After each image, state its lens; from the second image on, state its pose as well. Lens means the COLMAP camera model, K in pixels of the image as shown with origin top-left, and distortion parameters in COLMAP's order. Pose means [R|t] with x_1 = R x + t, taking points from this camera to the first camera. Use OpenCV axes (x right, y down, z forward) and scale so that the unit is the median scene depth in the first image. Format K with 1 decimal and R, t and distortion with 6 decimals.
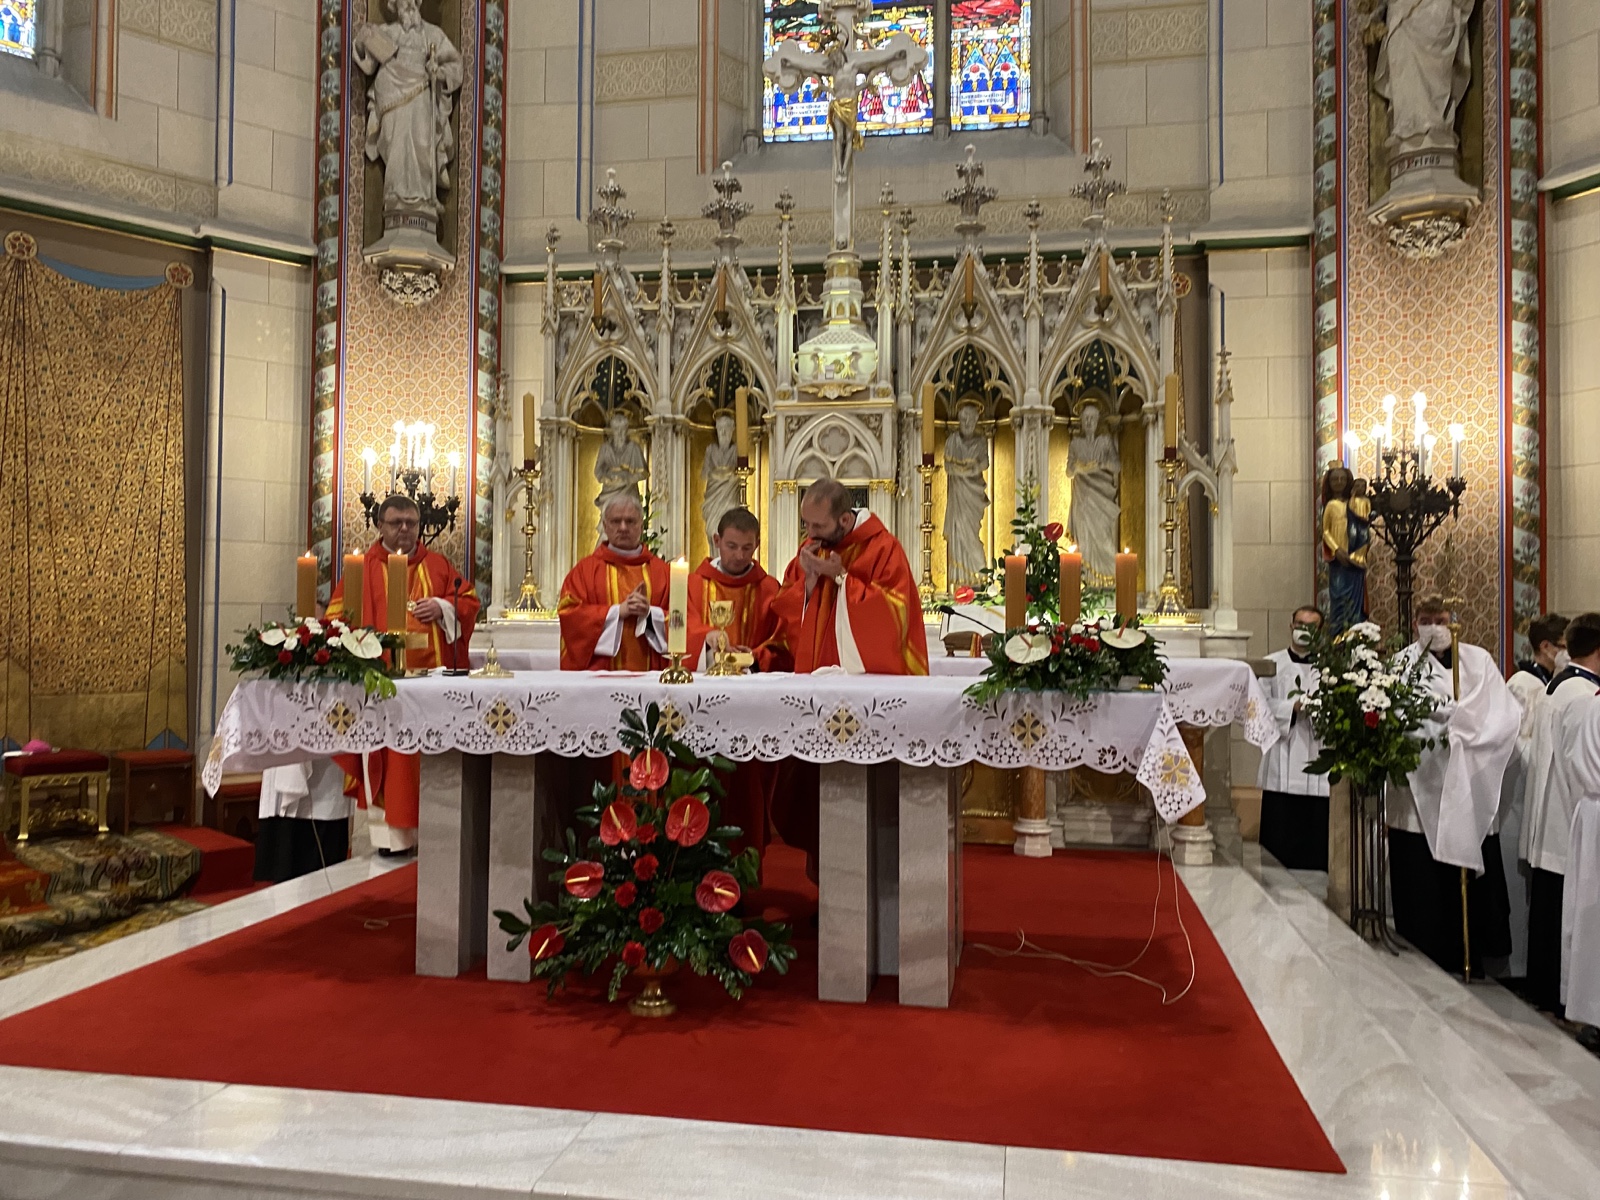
lens RADIAL K [[1210.6, 0, 812.7], [0, 1210.6, 582.0], [0, 0, 1]] dist [0.070491, -0.102525]
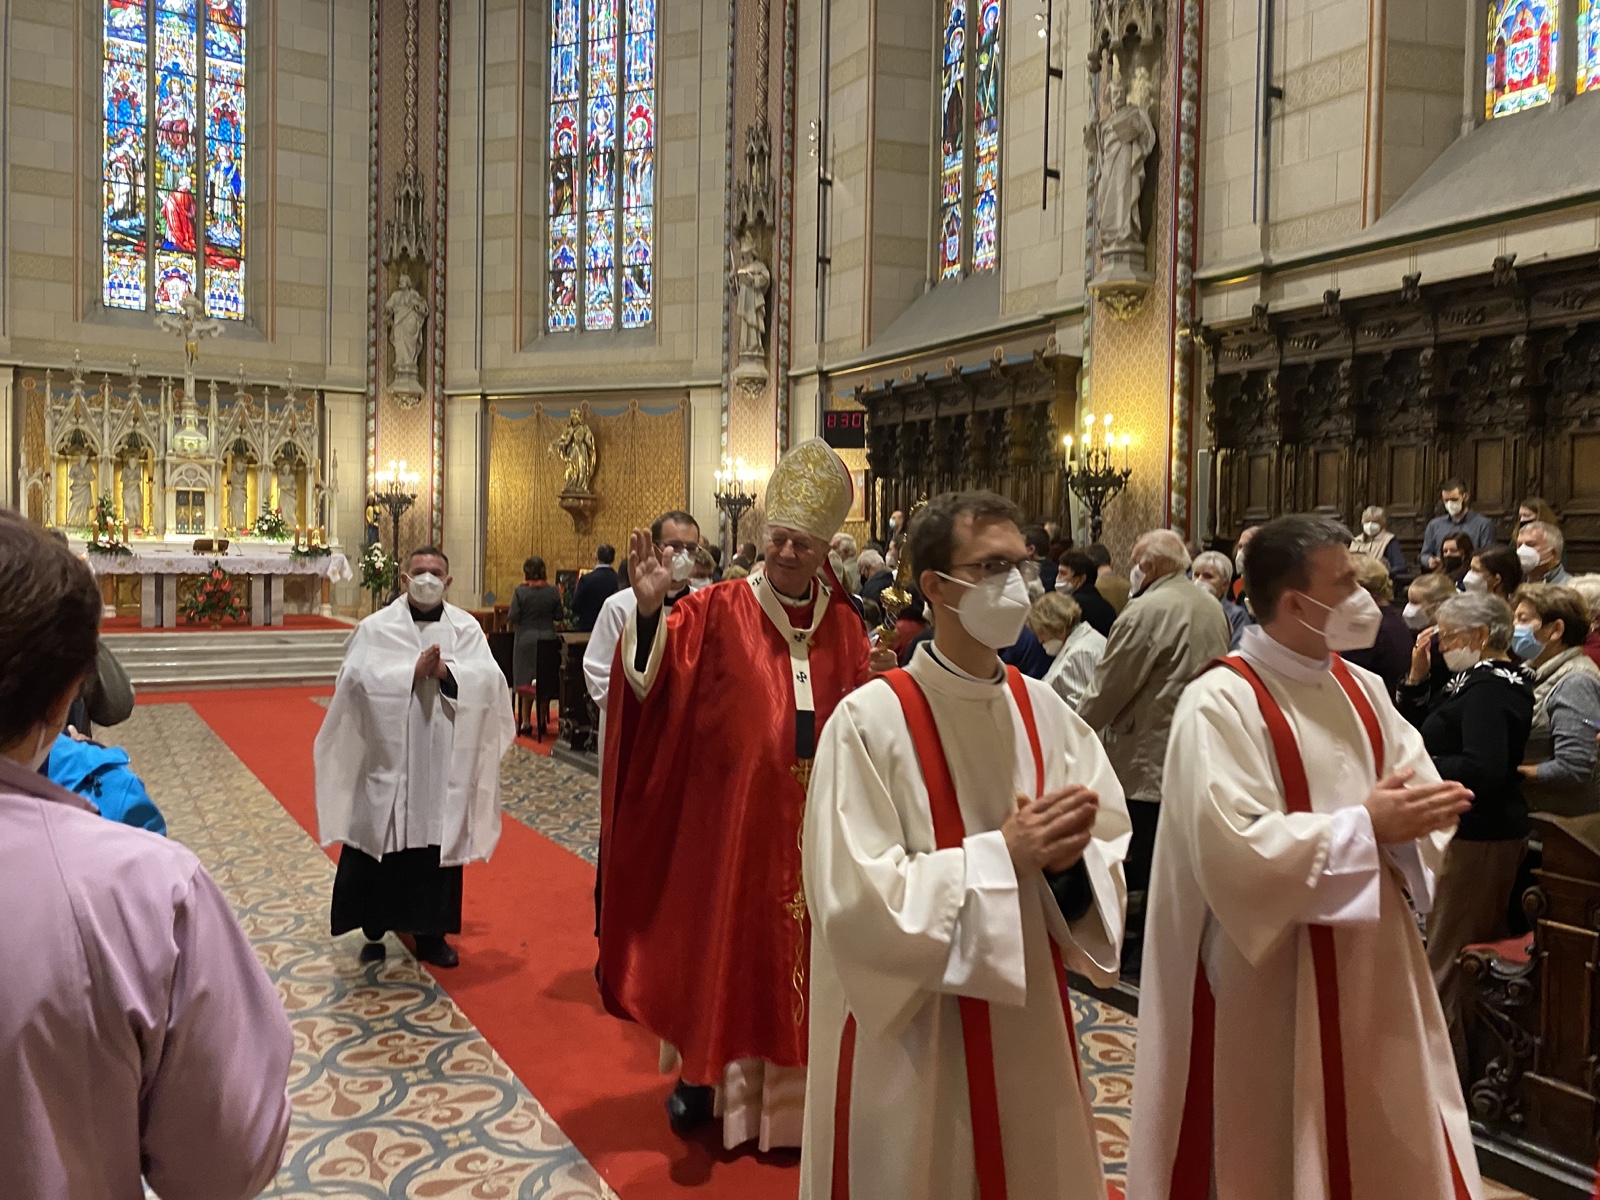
lens RADIAL K [[1229.6, 0, 785.9], [0, 1229.6, 574.3], [0, 0, 1]] dist [0.025907, -0.006601]
pose [[0.756268, -0.005467, 0.654239, -0.632619], [-0.034297, 0.998259, 0.047988, -0.056946], [-0.653362, -0.058730, 0.754764, -1.578803]]
